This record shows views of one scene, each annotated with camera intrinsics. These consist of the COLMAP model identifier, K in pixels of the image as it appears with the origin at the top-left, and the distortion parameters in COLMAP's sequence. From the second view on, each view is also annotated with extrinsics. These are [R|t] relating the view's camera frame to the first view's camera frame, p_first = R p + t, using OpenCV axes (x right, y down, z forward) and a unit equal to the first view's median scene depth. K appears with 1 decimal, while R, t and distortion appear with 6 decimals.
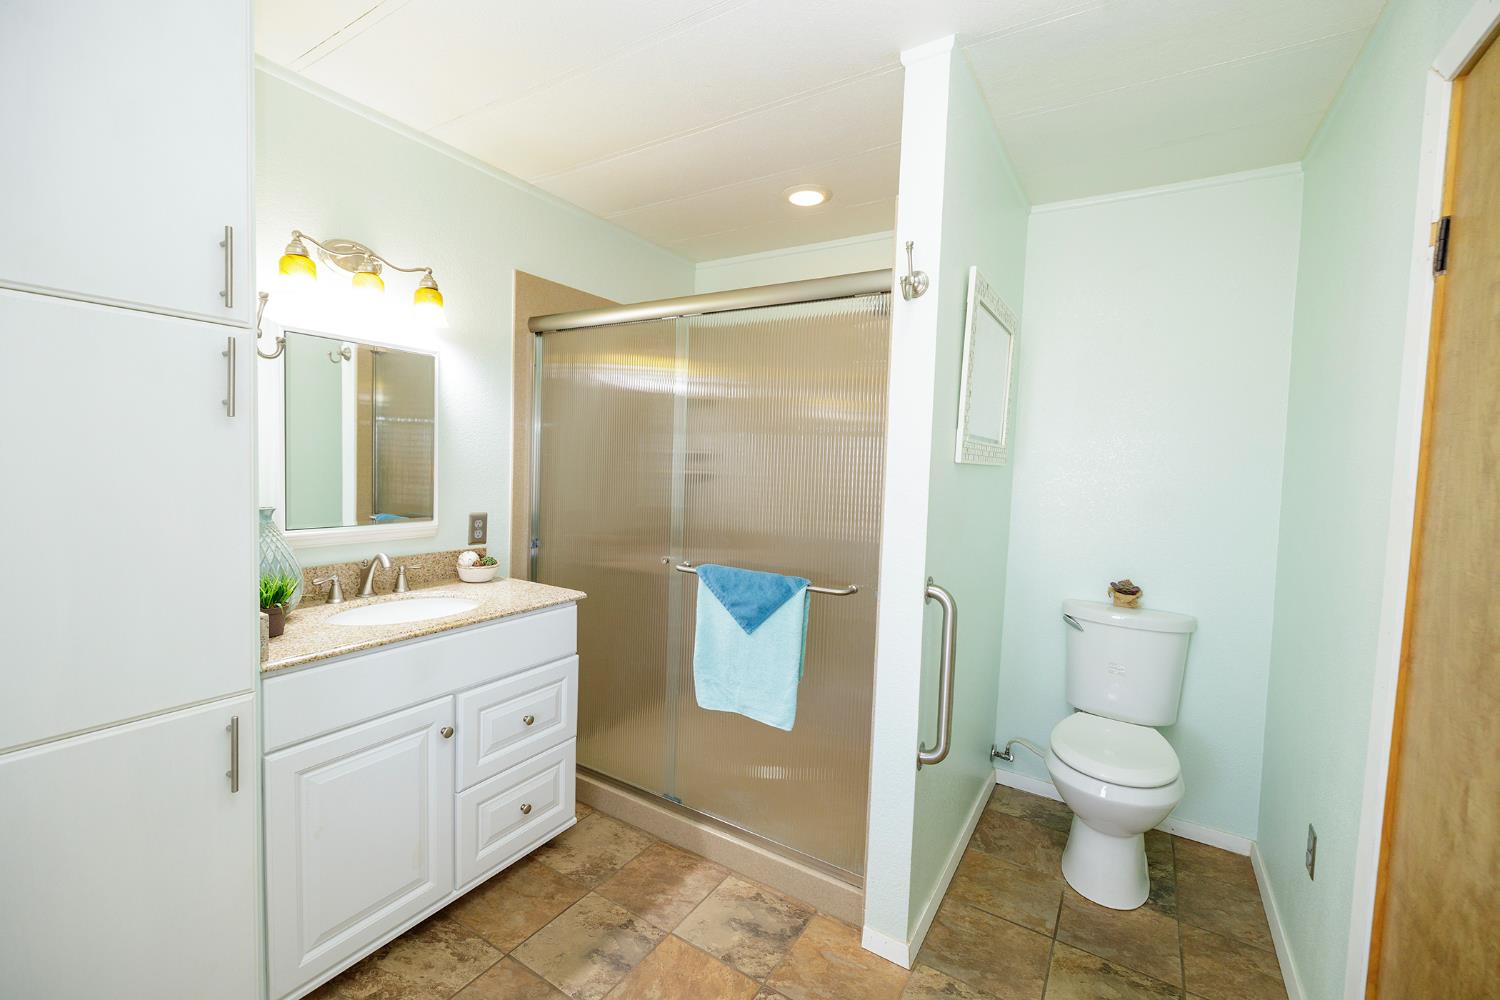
lens RADIAL K [[629.3, 0, 742.5], [0, 629.3, 498.7], [0, 0, 1]] dist [0.000494, -0.000203]
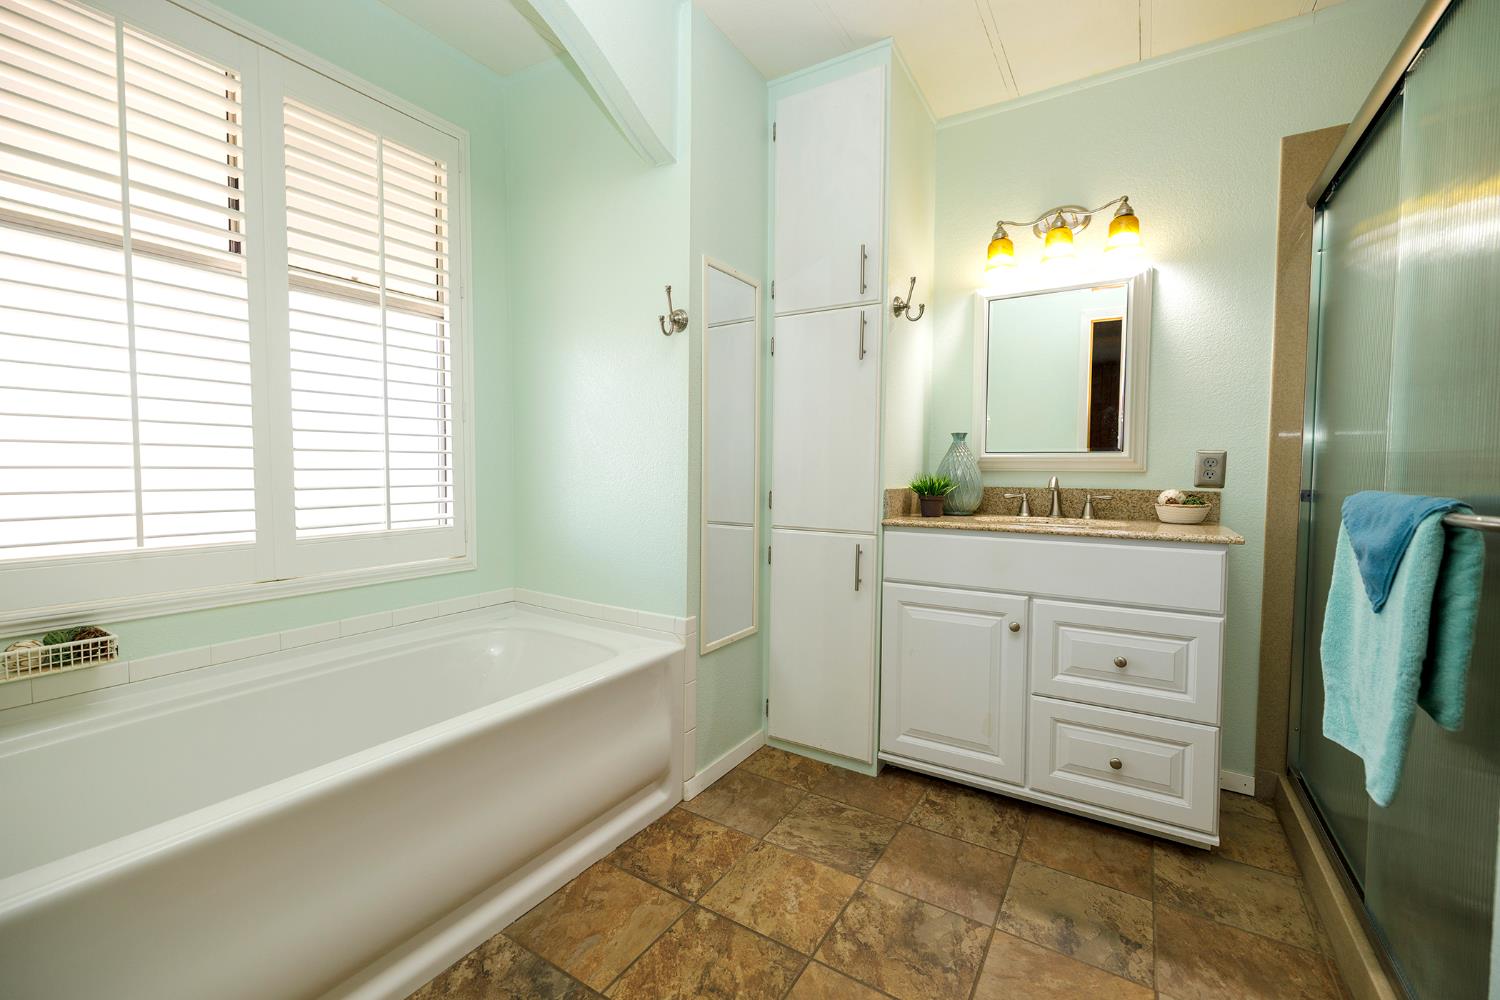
lens RADIAL K [[629.3, 0, 742.2], [0, 629.3, 496.3], [0, 0, 1]] dist [0.000494, -0.000203]
pose [[-0.002845, 0.016517, -0.999860, 0.573051], [-0.070494, 0.997373, 0.016676, 0.150360], [0.997508, 0.070531, -0.001673, 0.483164]]
